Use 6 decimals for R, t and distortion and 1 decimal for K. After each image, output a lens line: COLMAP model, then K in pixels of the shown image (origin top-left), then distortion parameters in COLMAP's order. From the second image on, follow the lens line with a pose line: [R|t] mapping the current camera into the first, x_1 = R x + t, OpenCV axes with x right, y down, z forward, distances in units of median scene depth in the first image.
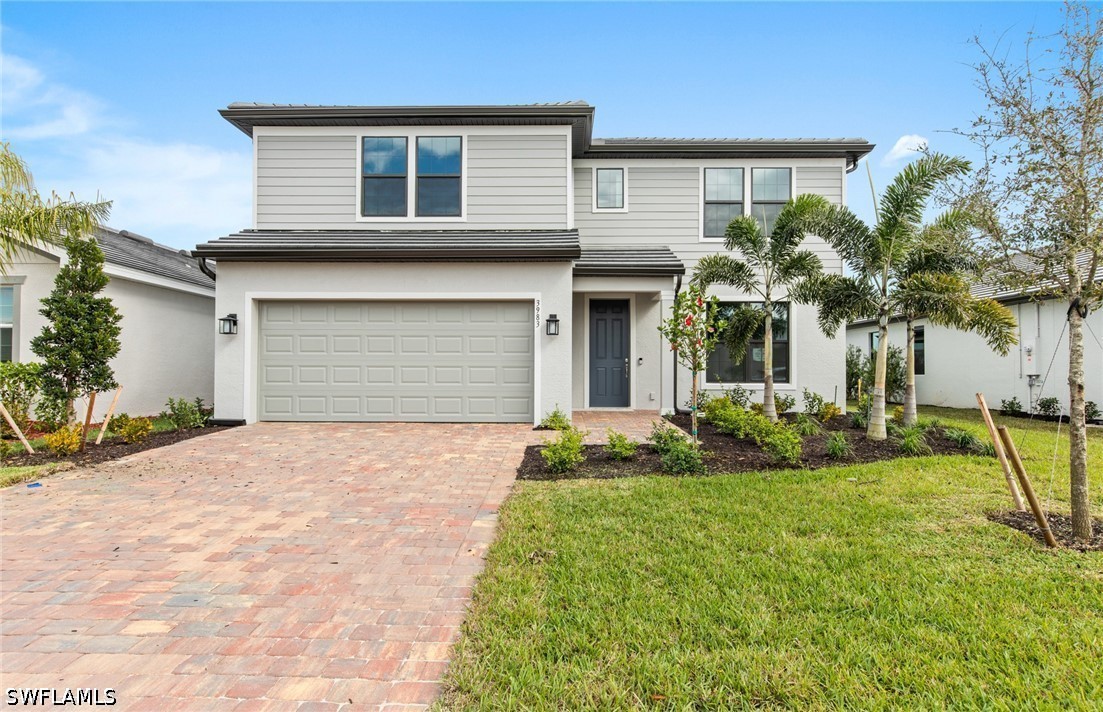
lens RADIAL K [[539.3, 0, 552.0], [0, 539.3, 362.2], [0, 0, 1]] dist [0.005288, 0.000637]
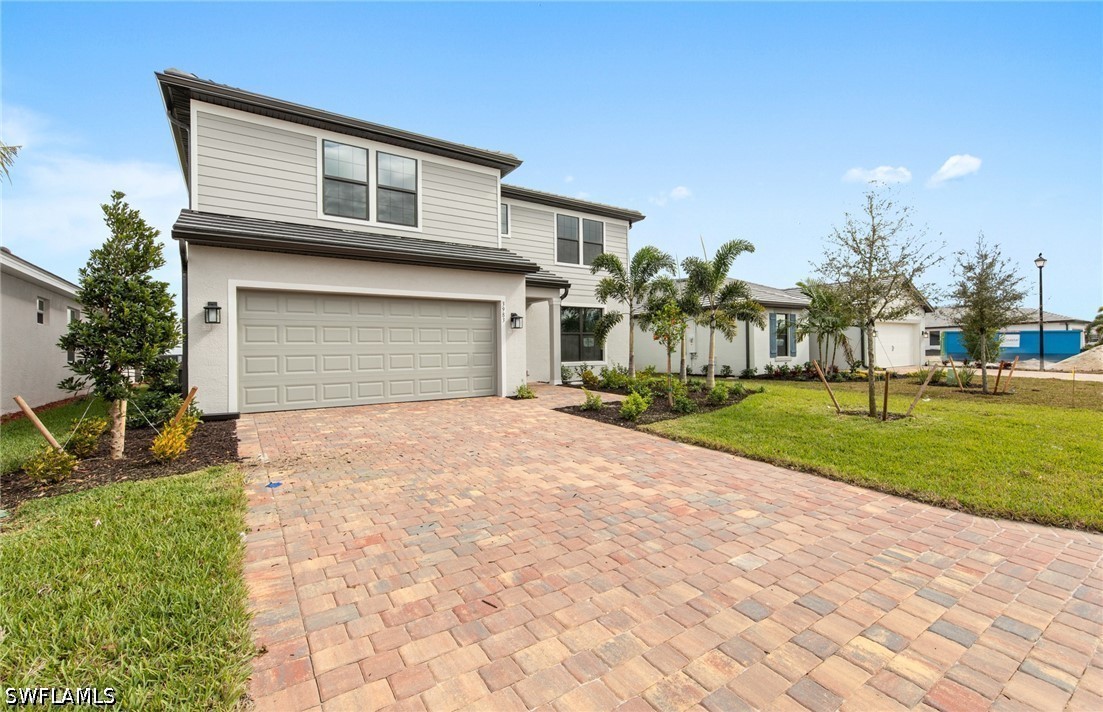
lens RADIAL K [[425.7, 0, 543.9], [0, 425.7, 354.1], [0, 0, 1]] dist [0.001666, 0.000270]
pose [[0.848315, -0.019306, 0.529140, -0.442253], [0.011181, 0.999765, 0.018552, -0.005019], [-0.529374, -0.009822, 0.848332, 0.054090]]
